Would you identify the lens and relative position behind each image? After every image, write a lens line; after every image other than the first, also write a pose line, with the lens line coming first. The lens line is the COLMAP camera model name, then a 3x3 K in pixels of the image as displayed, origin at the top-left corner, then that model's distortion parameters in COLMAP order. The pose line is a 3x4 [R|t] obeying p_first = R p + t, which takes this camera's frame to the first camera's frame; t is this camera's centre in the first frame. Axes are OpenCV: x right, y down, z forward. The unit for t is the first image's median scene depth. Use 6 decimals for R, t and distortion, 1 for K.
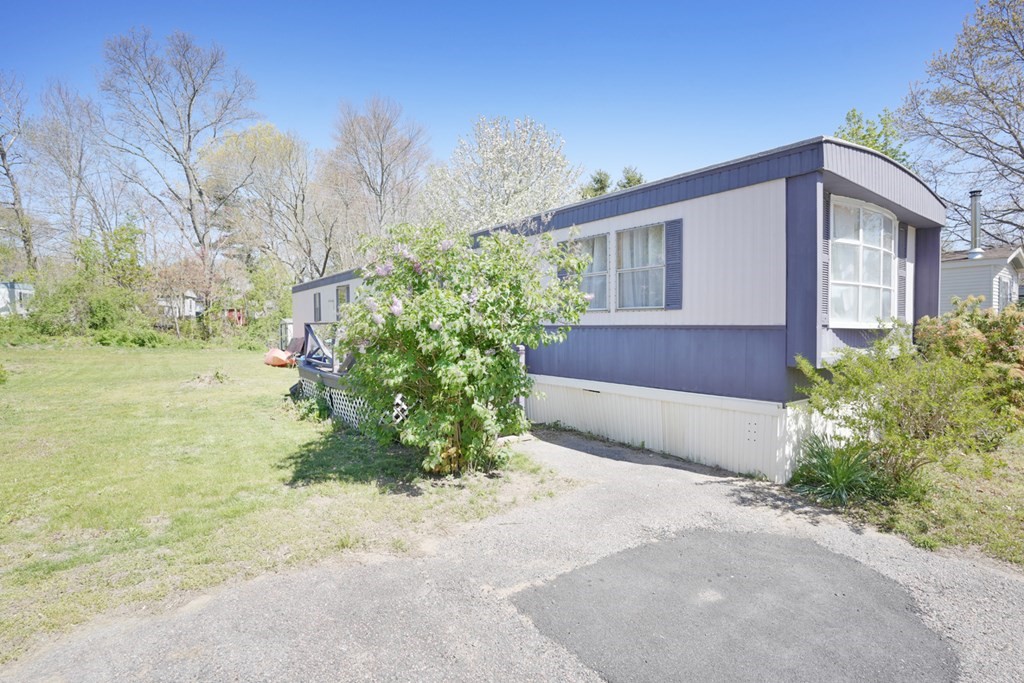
lens RADIAL K [[513.8, 0, 512.0], [0, 513.8, 341.5], [0, 0, 1]] dist [-0.075657, 0.041458]
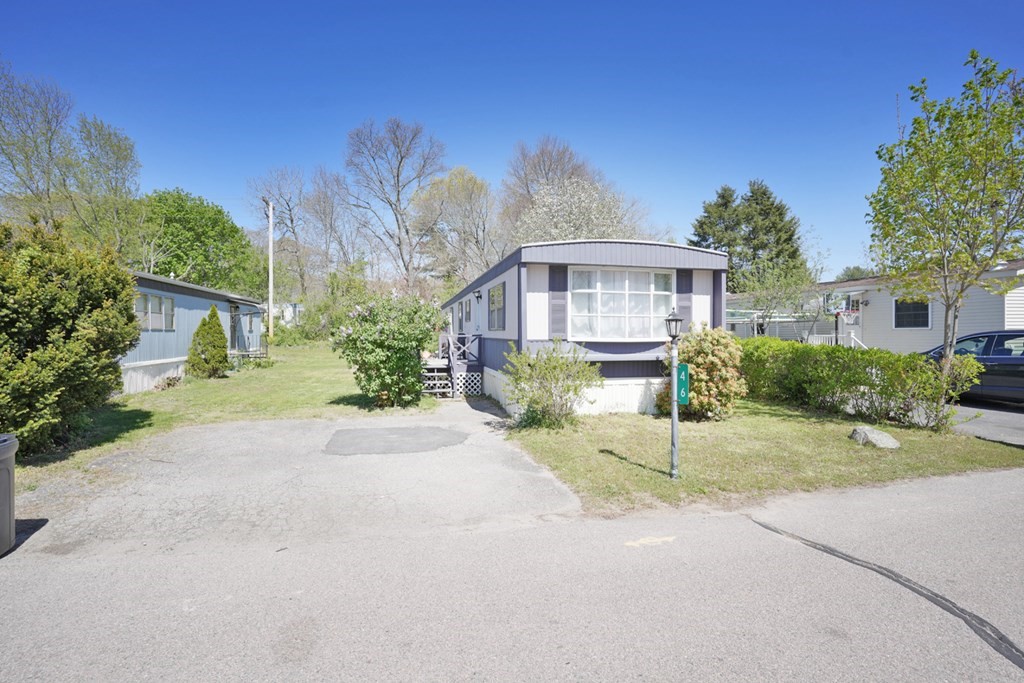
lens RADIAL K [[513.8, 0, 512.0], [0, 513.8, 341.5], [0, 0, 1]] dist [-0.075657, 0.041458]
pose [[0.914433, 0.010466, -0.404603, 0.188584], [-0.015828, 0.999826, -0.009908, -0.000535], [0.404429, 0.015464, 0.914439, -0.116639]]
